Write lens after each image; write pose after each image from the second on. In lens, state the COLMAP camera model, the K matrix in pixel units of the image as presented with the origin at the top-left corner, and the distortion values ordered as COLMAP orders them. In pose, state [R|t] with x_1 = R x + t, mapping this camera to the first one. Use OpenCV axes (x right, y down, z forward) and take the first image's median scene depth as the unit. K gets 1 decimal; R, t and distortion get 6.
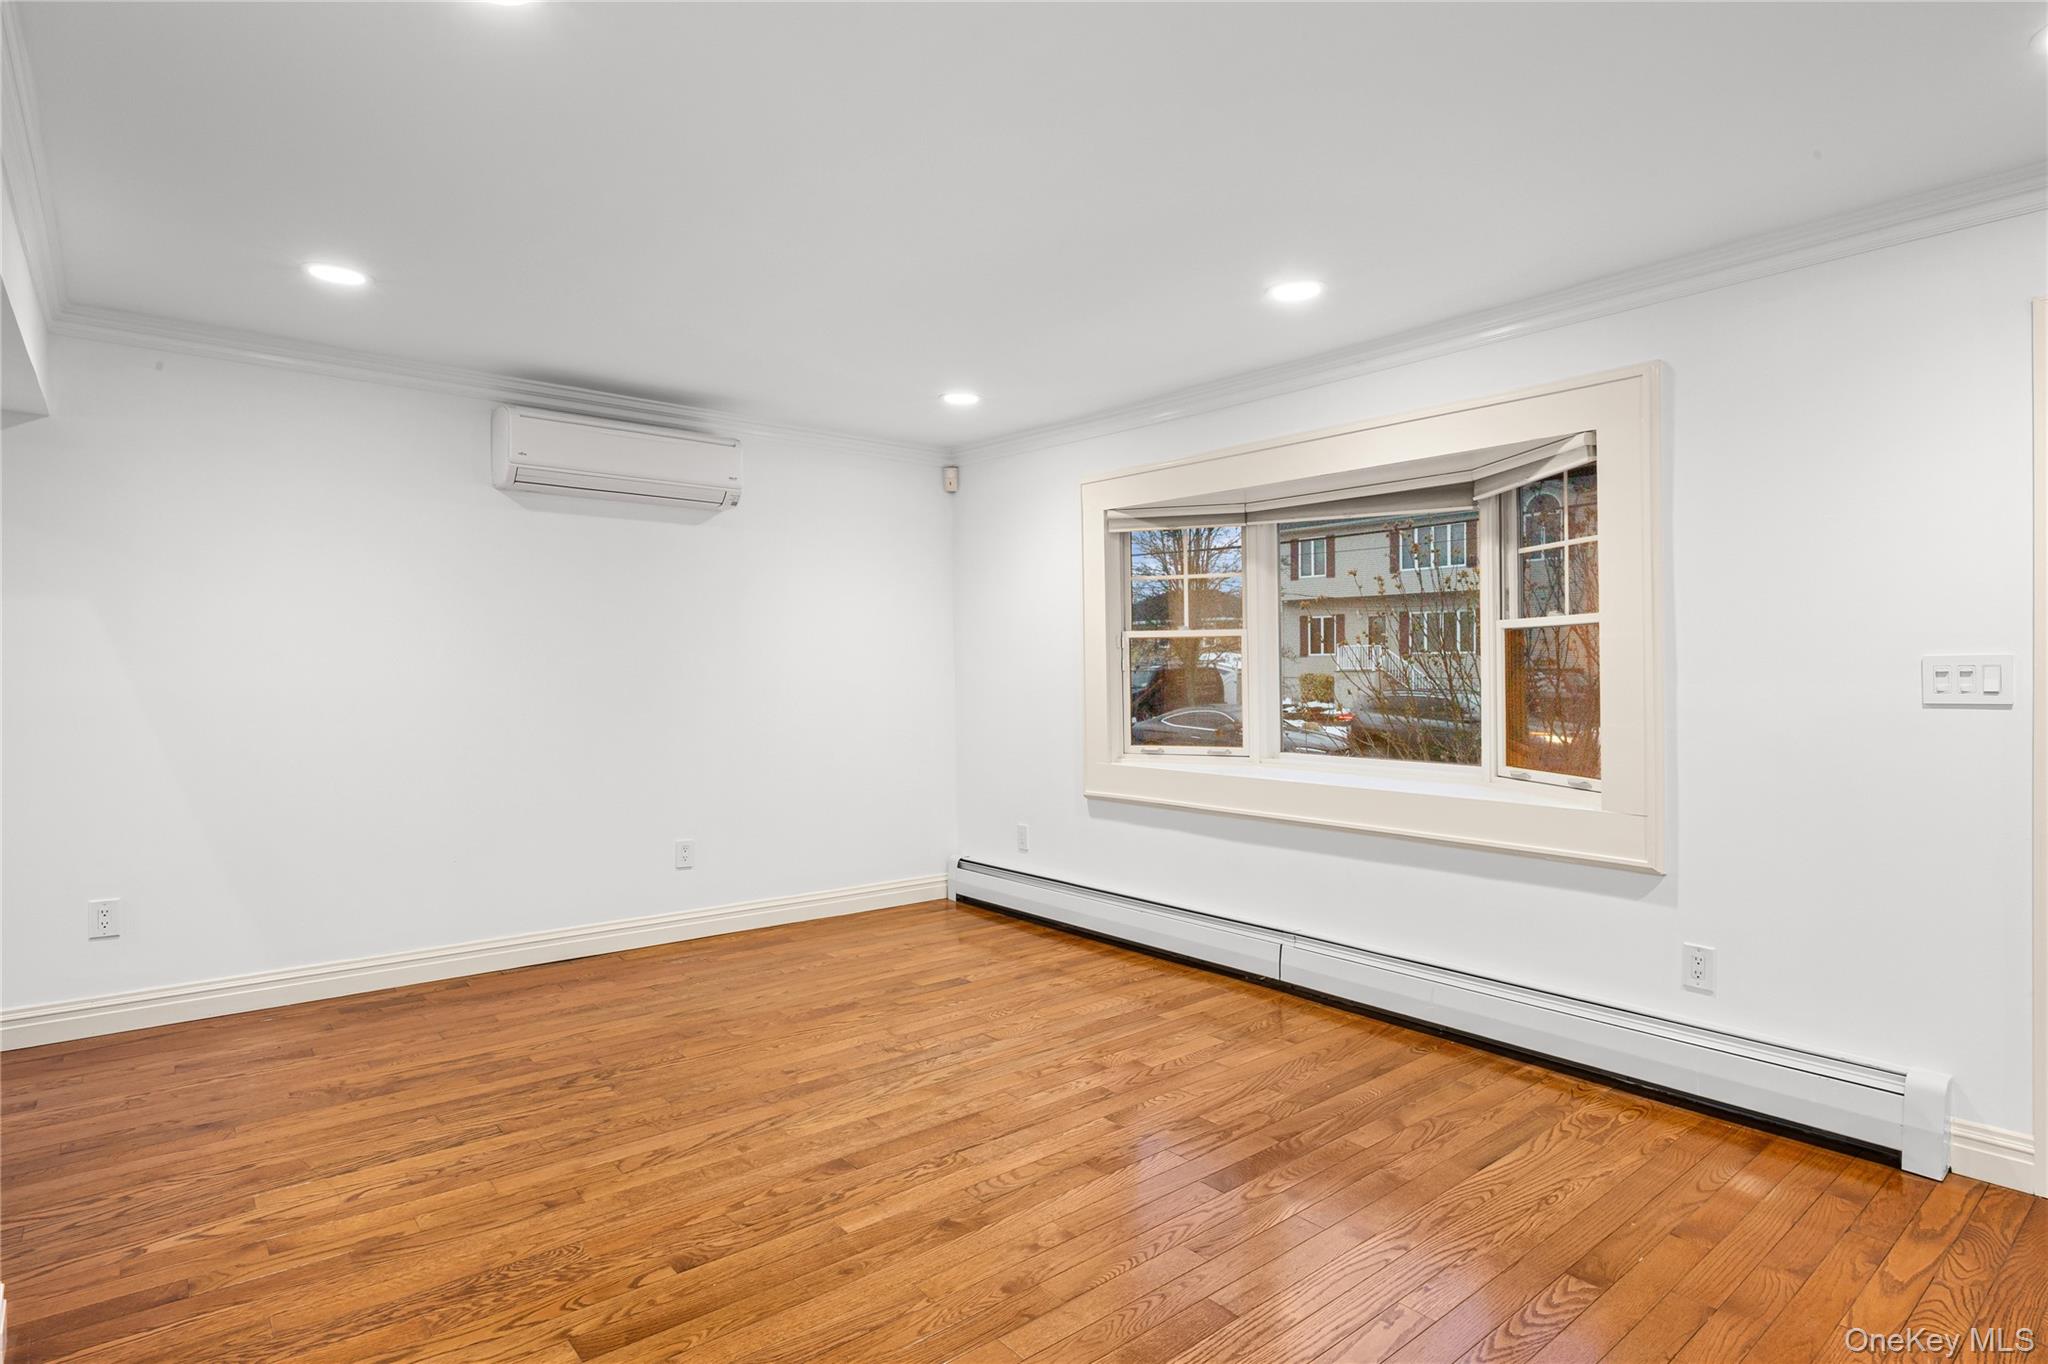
lens RADIAL K [[1056.7, 0, 1026.8], [0, 1056.7, 727.7], [0, 0, 1]] dist [-0.006579, -0.000189]
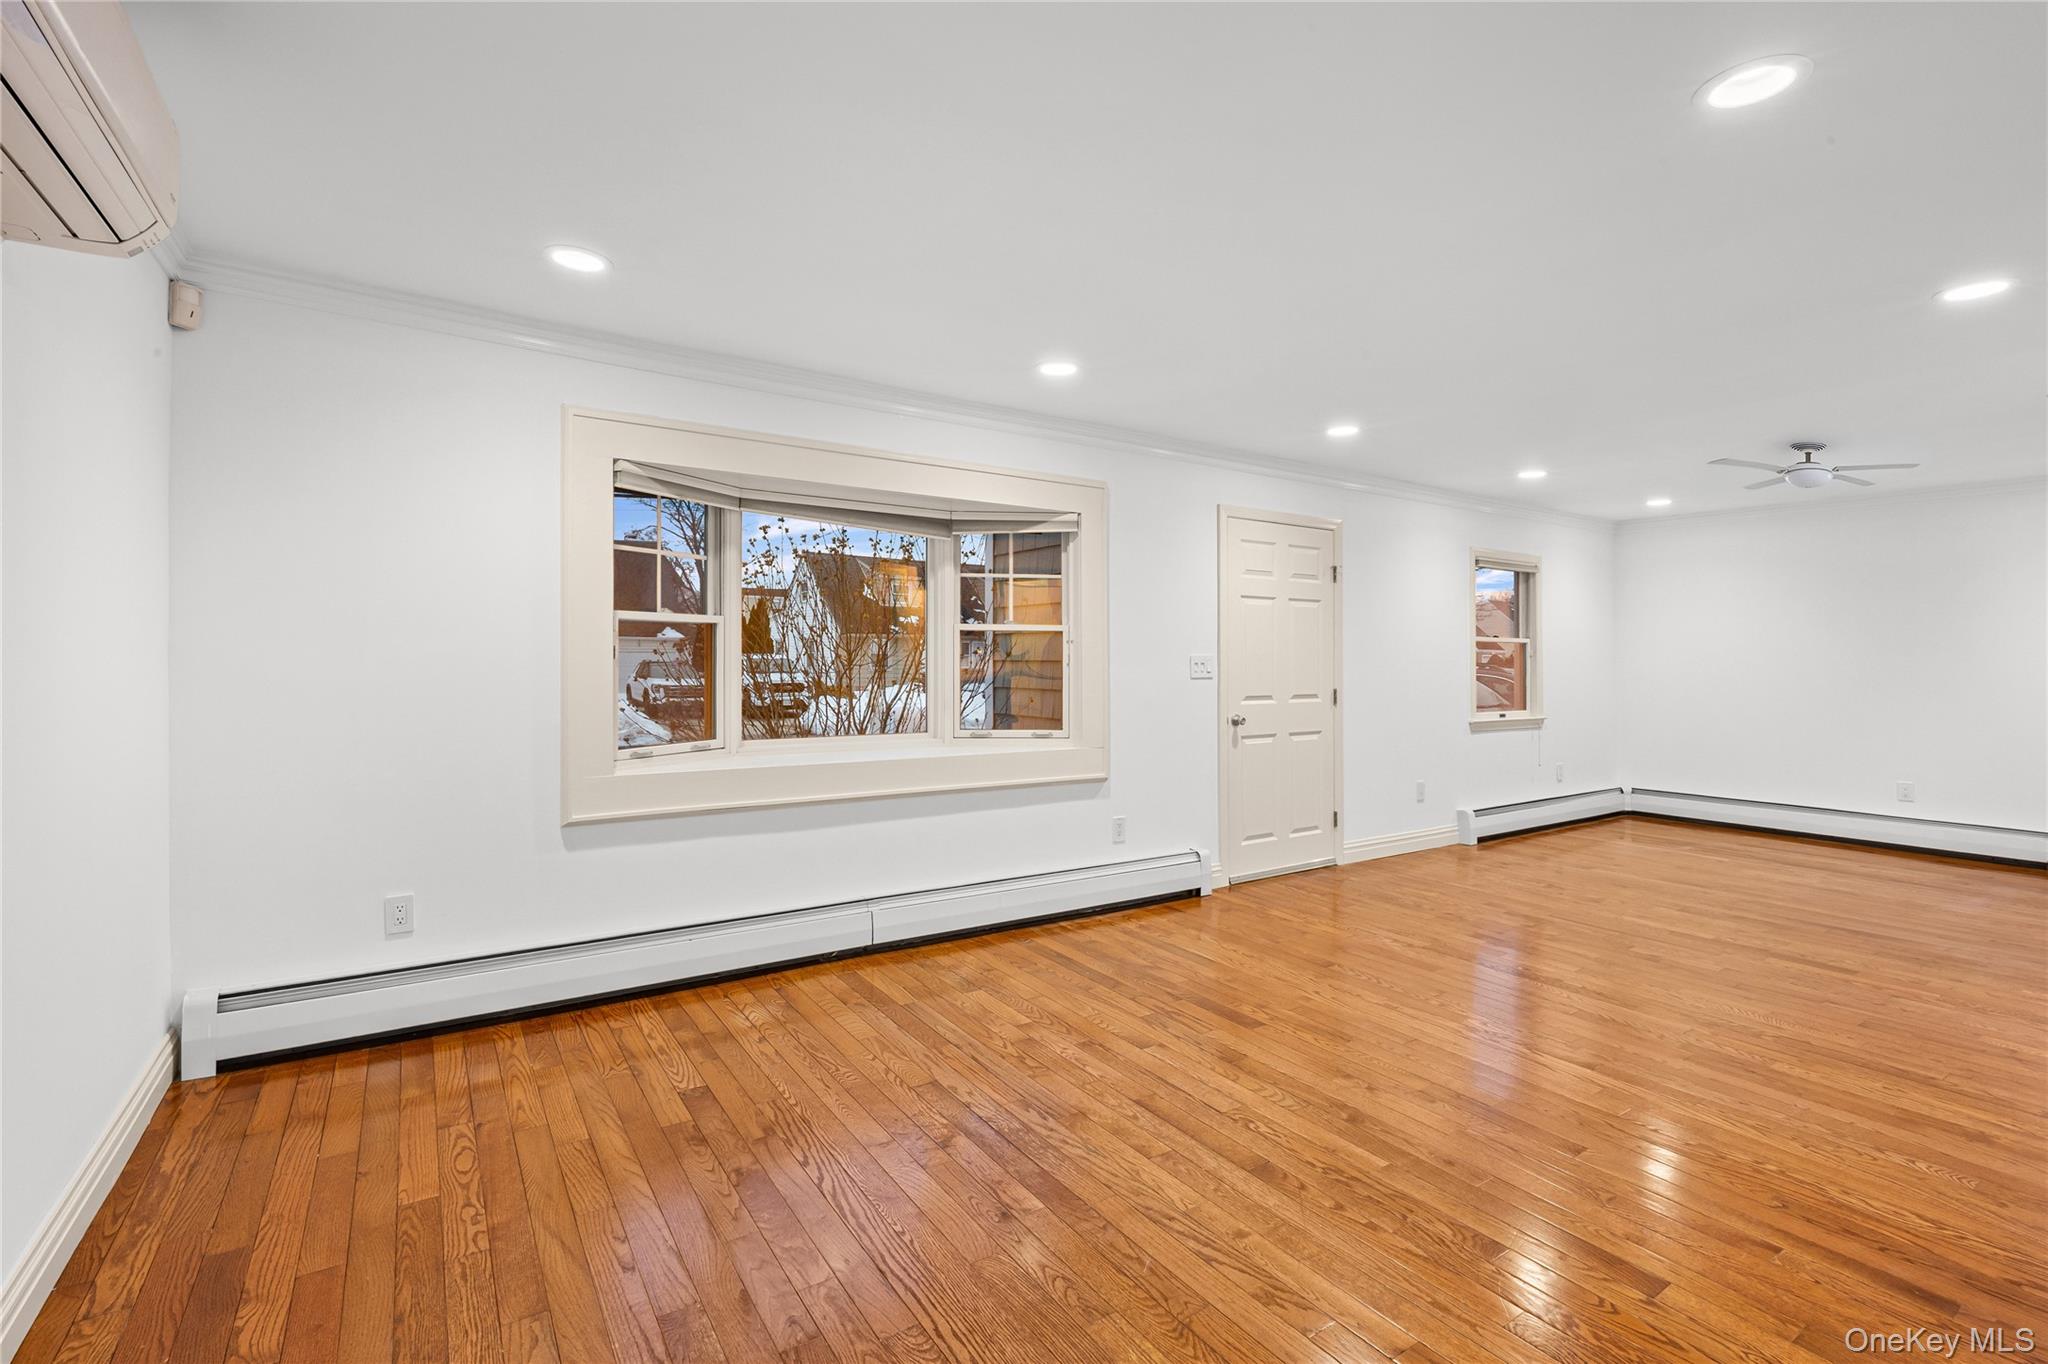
lens RADIAL K [[921.8, 0, 1032.4], [0, 921.8, 670.1], [0, 0, 1]] dist [-0.011552, 0.000833]
pose [[0.106855, -0.009921, 0.994225, -0.834267], [0.045265, 0.998962, 0.005104, -0.049521], [-0.993244, 0.044458, 0.107193, 0.884711]]
